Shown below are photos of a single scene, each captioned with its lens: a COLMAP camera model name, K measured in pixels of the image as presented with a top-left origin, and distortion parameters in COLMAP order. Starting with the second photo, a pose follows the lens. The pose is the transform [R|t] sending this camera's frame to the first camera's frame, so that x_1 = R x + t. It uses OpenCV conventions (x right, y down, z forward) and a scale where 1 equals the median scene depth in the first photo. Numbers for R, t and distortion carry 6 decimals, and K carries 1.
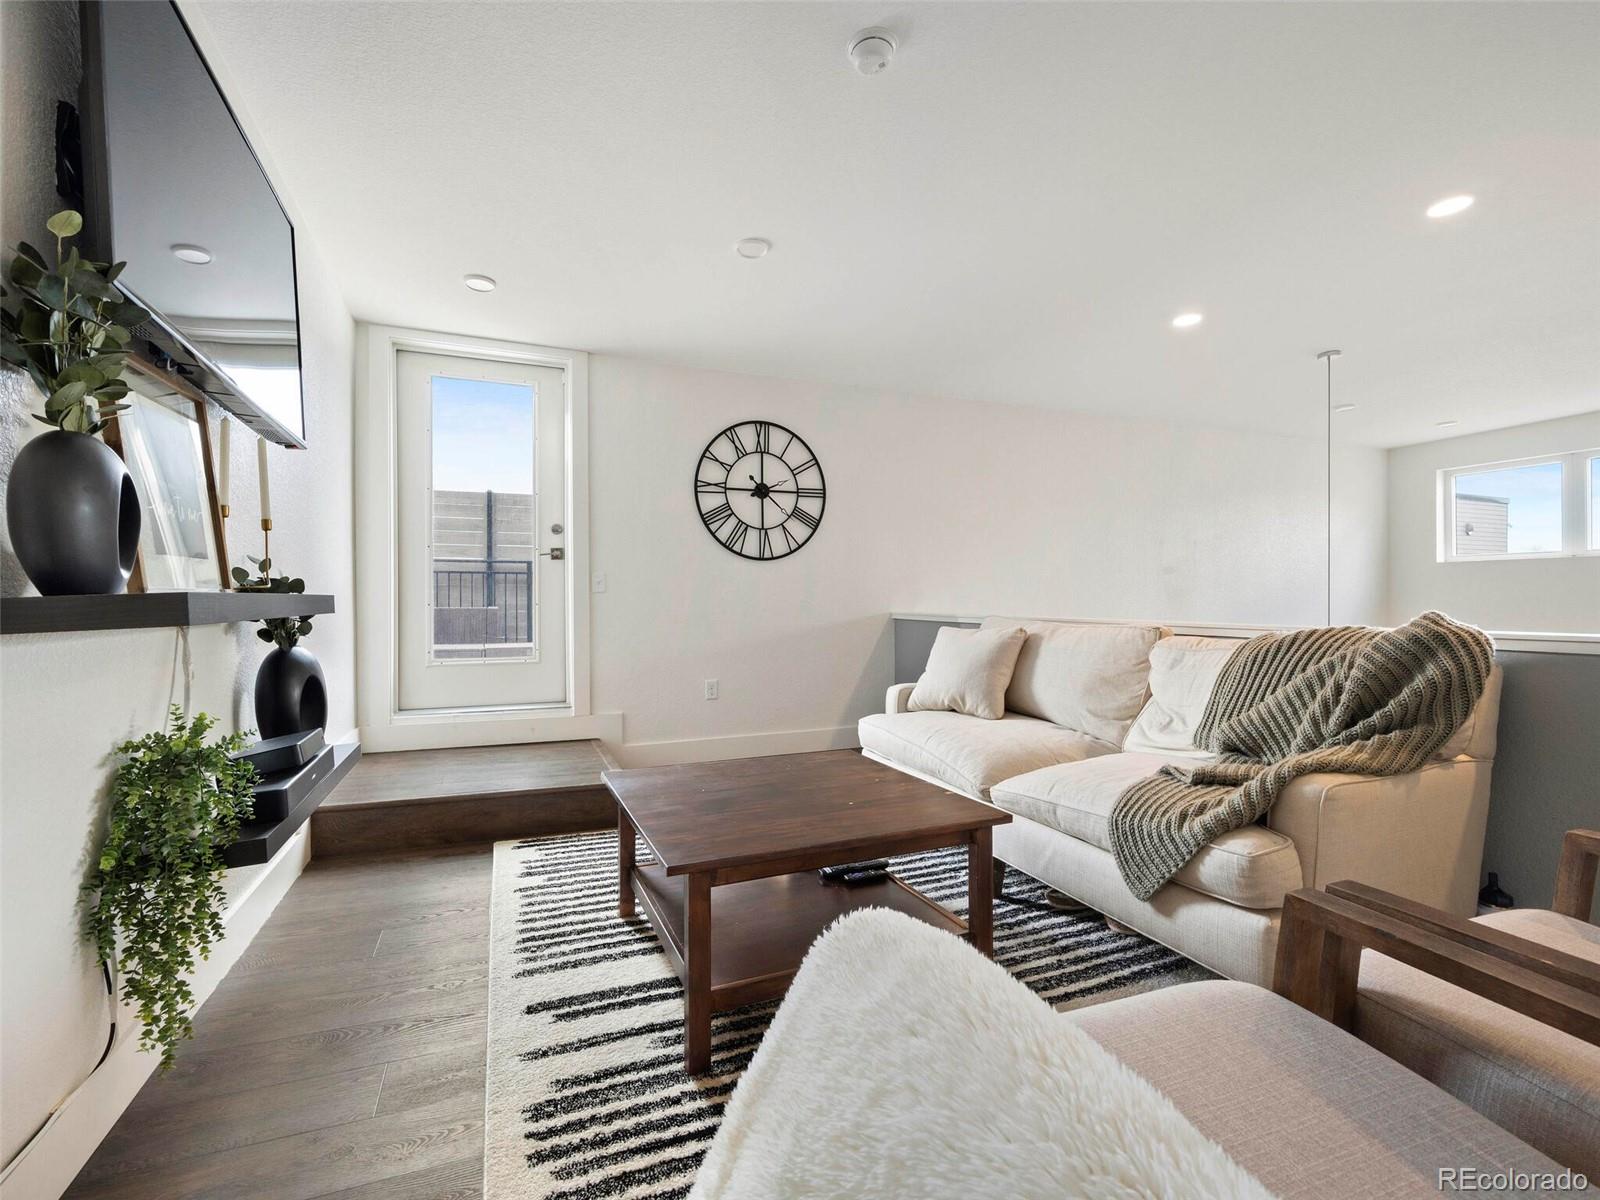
lens RADIAL K [[718.0, 0, 796.5], [0, 718.0, 599.3], [0, 0, 1]] dist [0.002290, 0.000243]
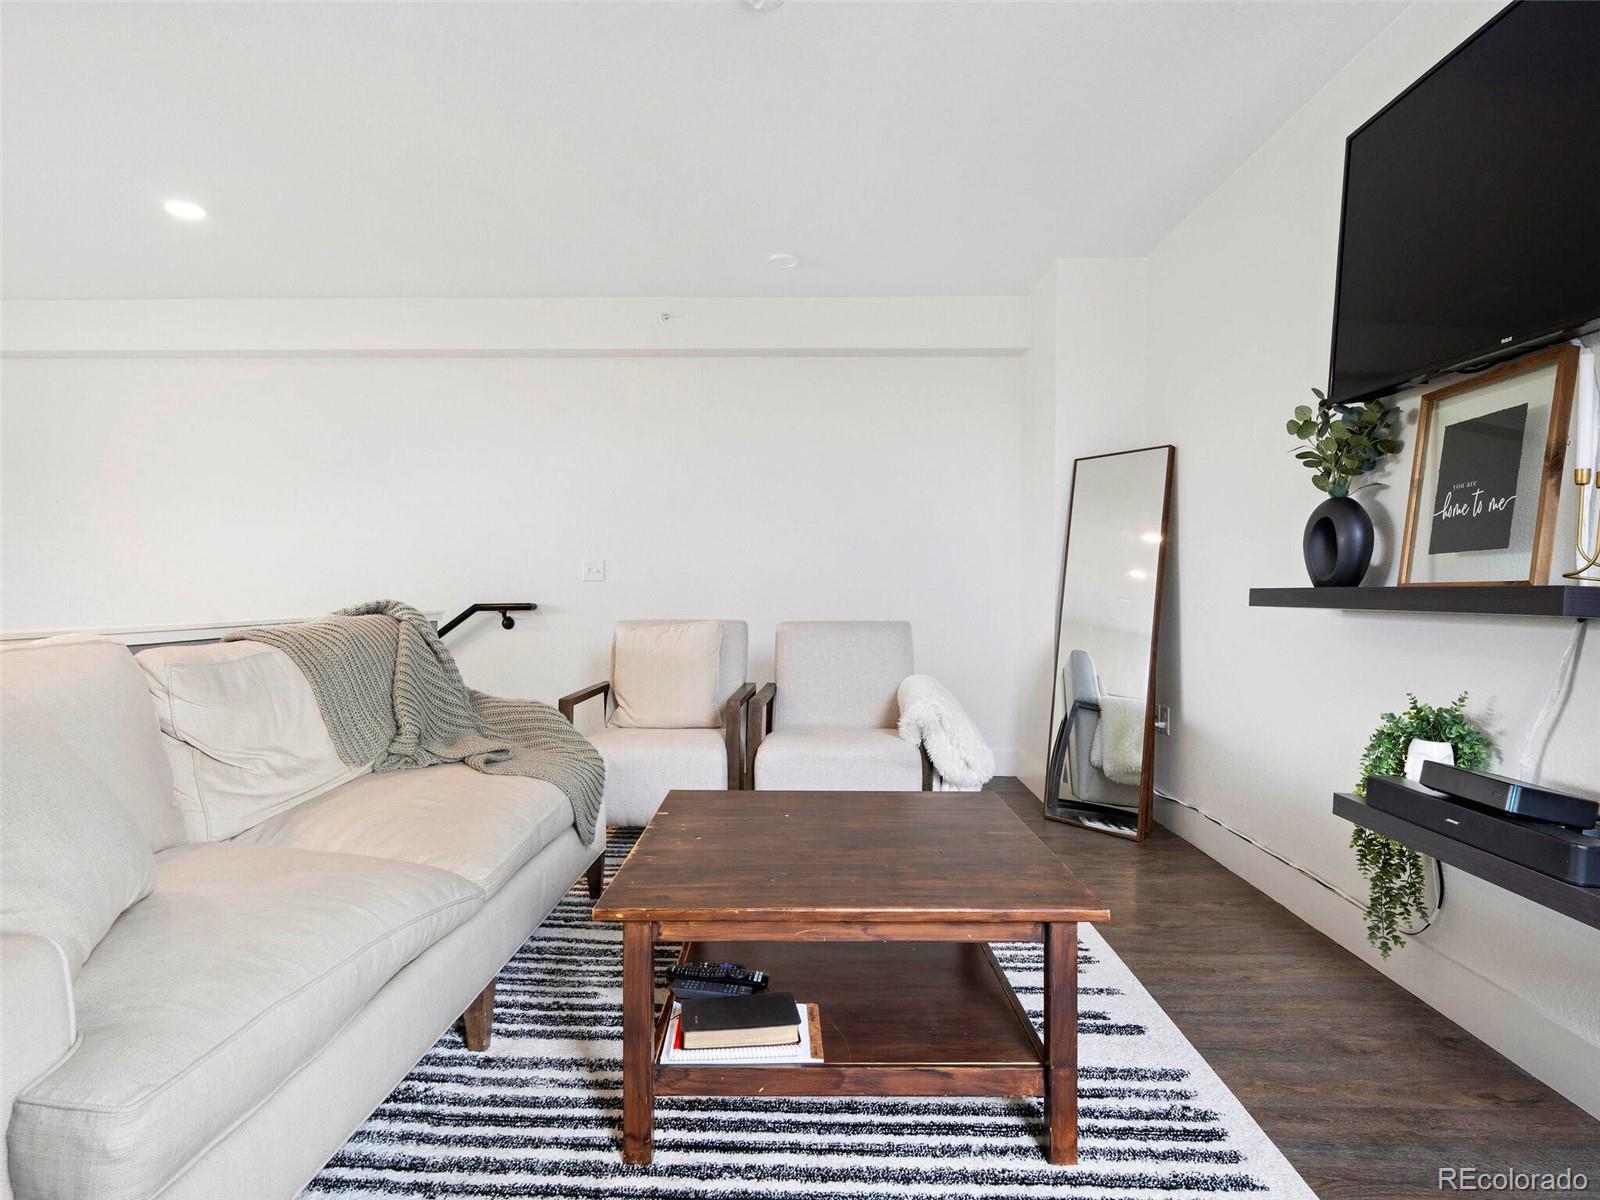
lens RADIAL K [[871.3, 0, 799.7], [0, 871.3, 598.3], [0, 0, 1]] dist [0.002637, 0.000022]
pose [[-0.916700, -0.007854, 0.399499, -0.162551], [-0.005554, 0.999961, 0.006916, 0.000999], [-0.399538, 0.004121, -0.916707, 0.867687]]
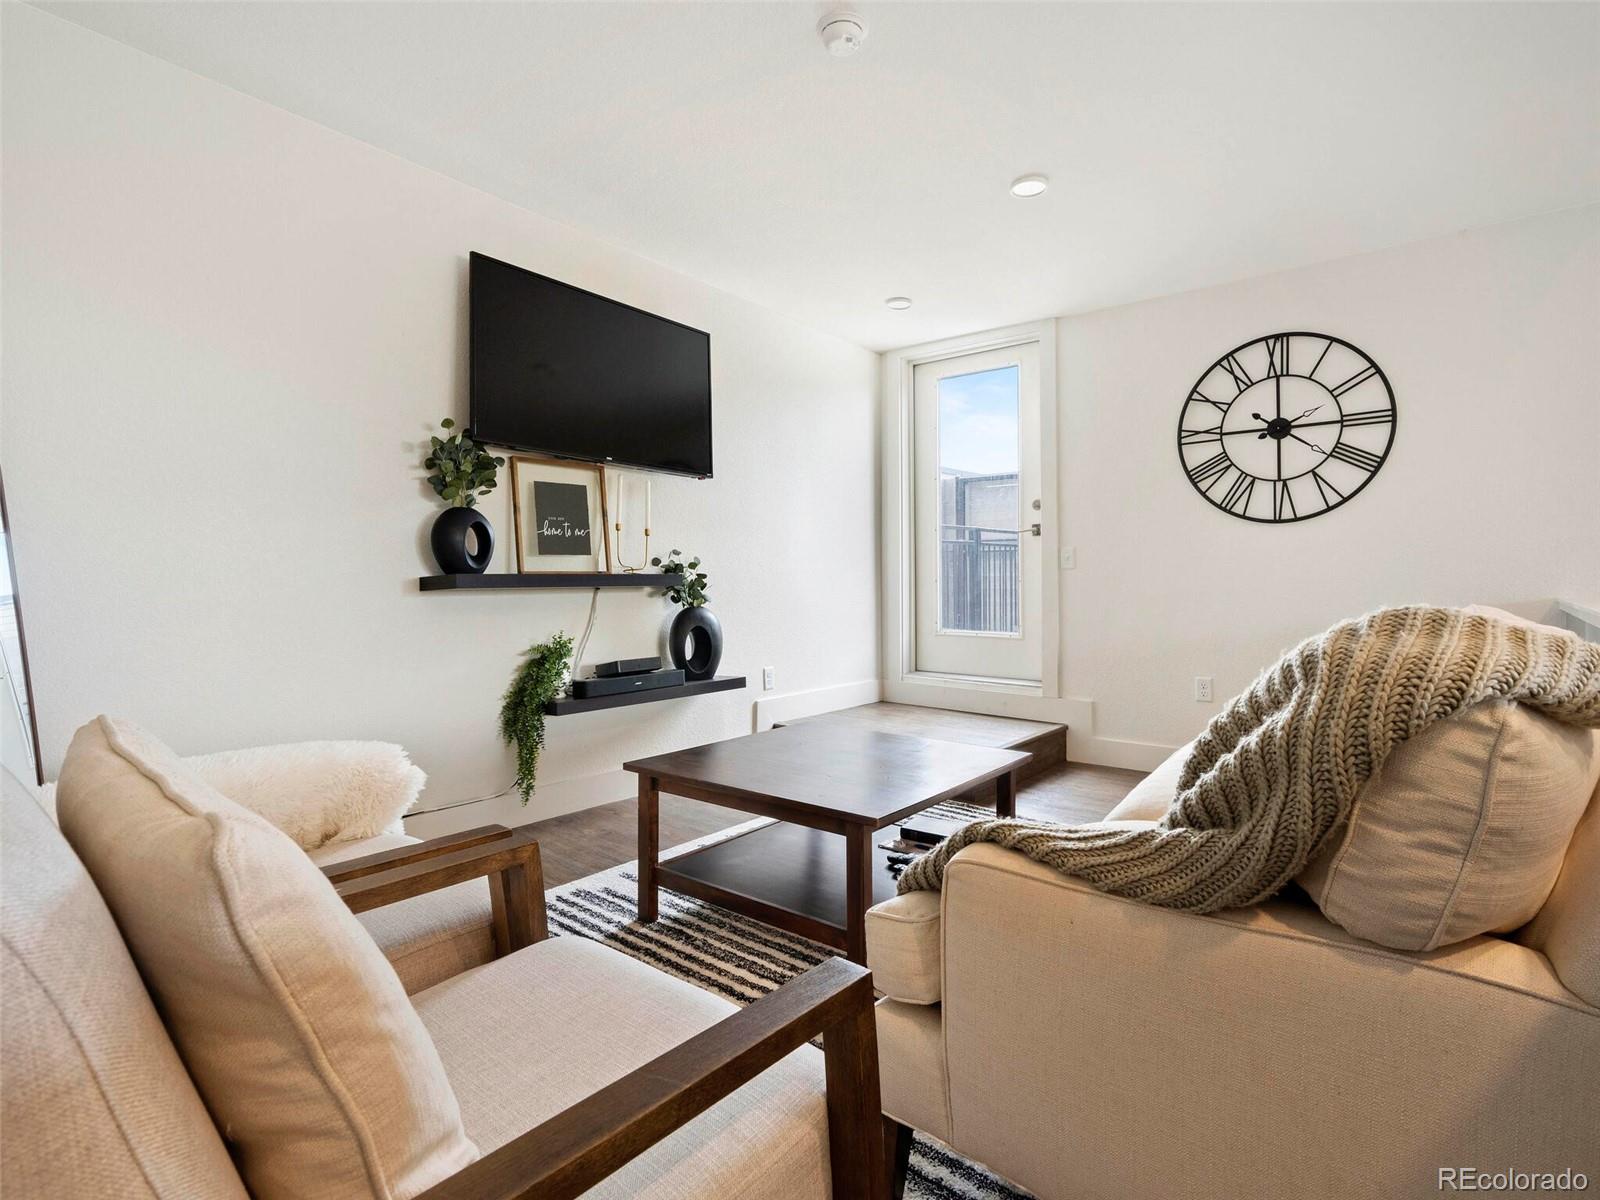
lens RADIAL K [[814.8, 0, 800.0], [0, 814.8, 569.4], [0, 0, 1]] dist [0.005893, 0.000278]
pose [[0.468591, -0.007130, -0.883386, 0.475862], [0.001790, 0.999973, -0.007122, -0.001628], [0.883413, 0.001756, 0.468591, 0.180774]]
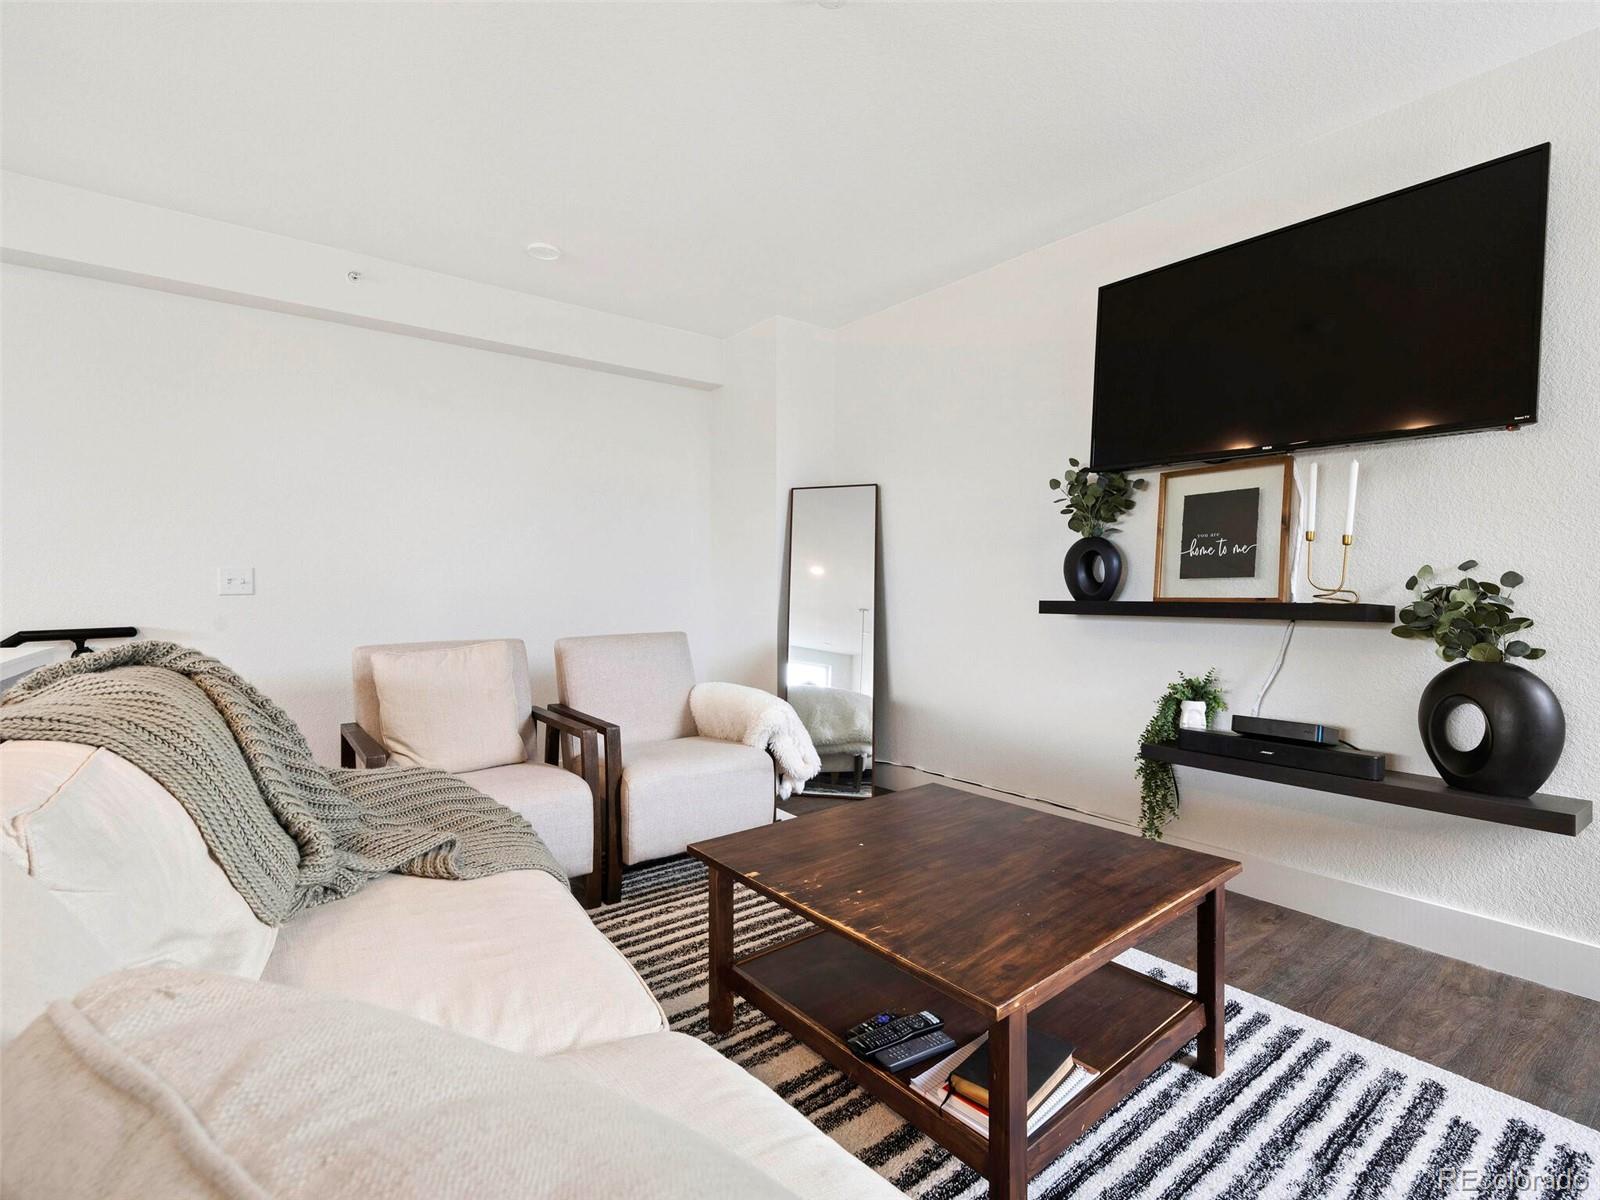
lens RADIAL K [[739.2, 0, 801.2], [0, 739.2, 600.4], [0, 0, 1]] dist [-0.000508, 0.000064]
pose [[-0.963056, 0.008118, -0.269180, 0.169069], [0.004658, 0.999898, 0.013489, -0.012862], [0.269262, 0.011737, -0.962996, 0.804701]]
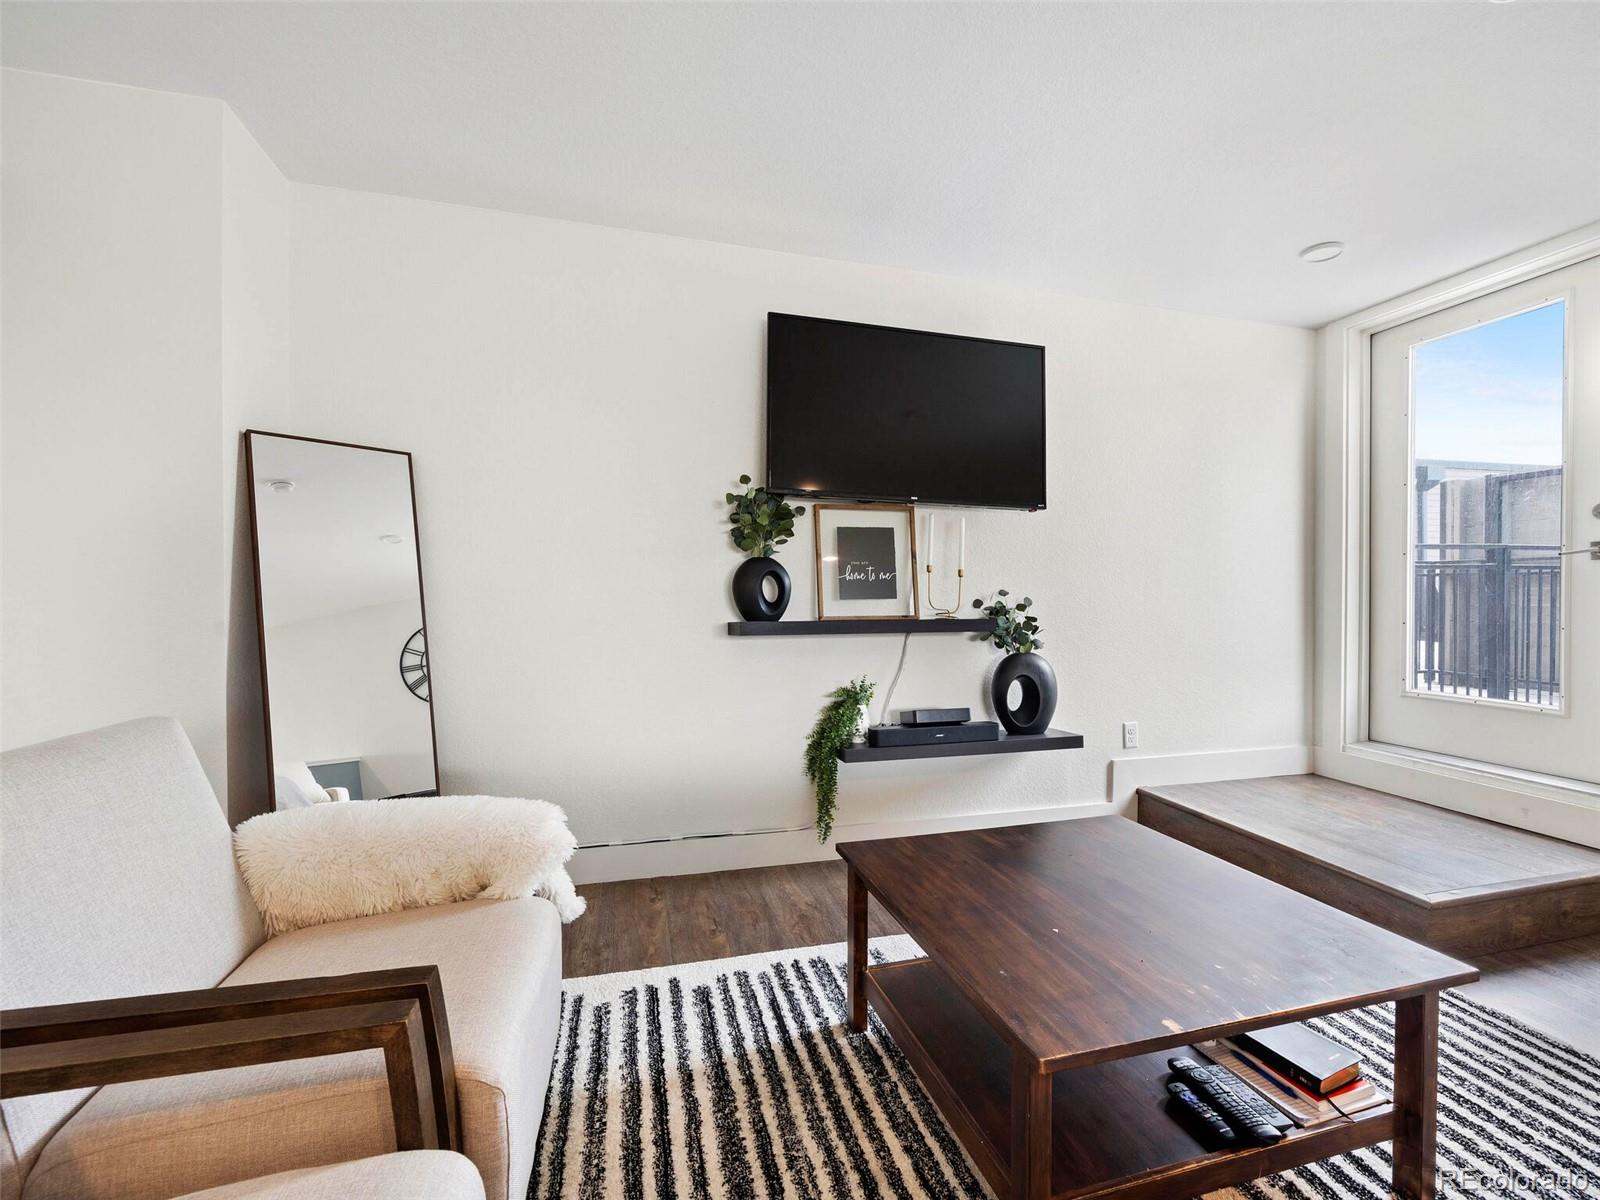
lens RADIAL K [[694.5, 0, 795.5], [0, 694.5, 607.9], [0, 0, 1]] dist [-0.001986, -0.000107]
pose [[-0.141232, 0.018449, -0.989805, 0.350896], [0.003673, 0.999829, 0.018112, -0.024690], [0.989970, -0.001078, -0.141276, 0.366193]]
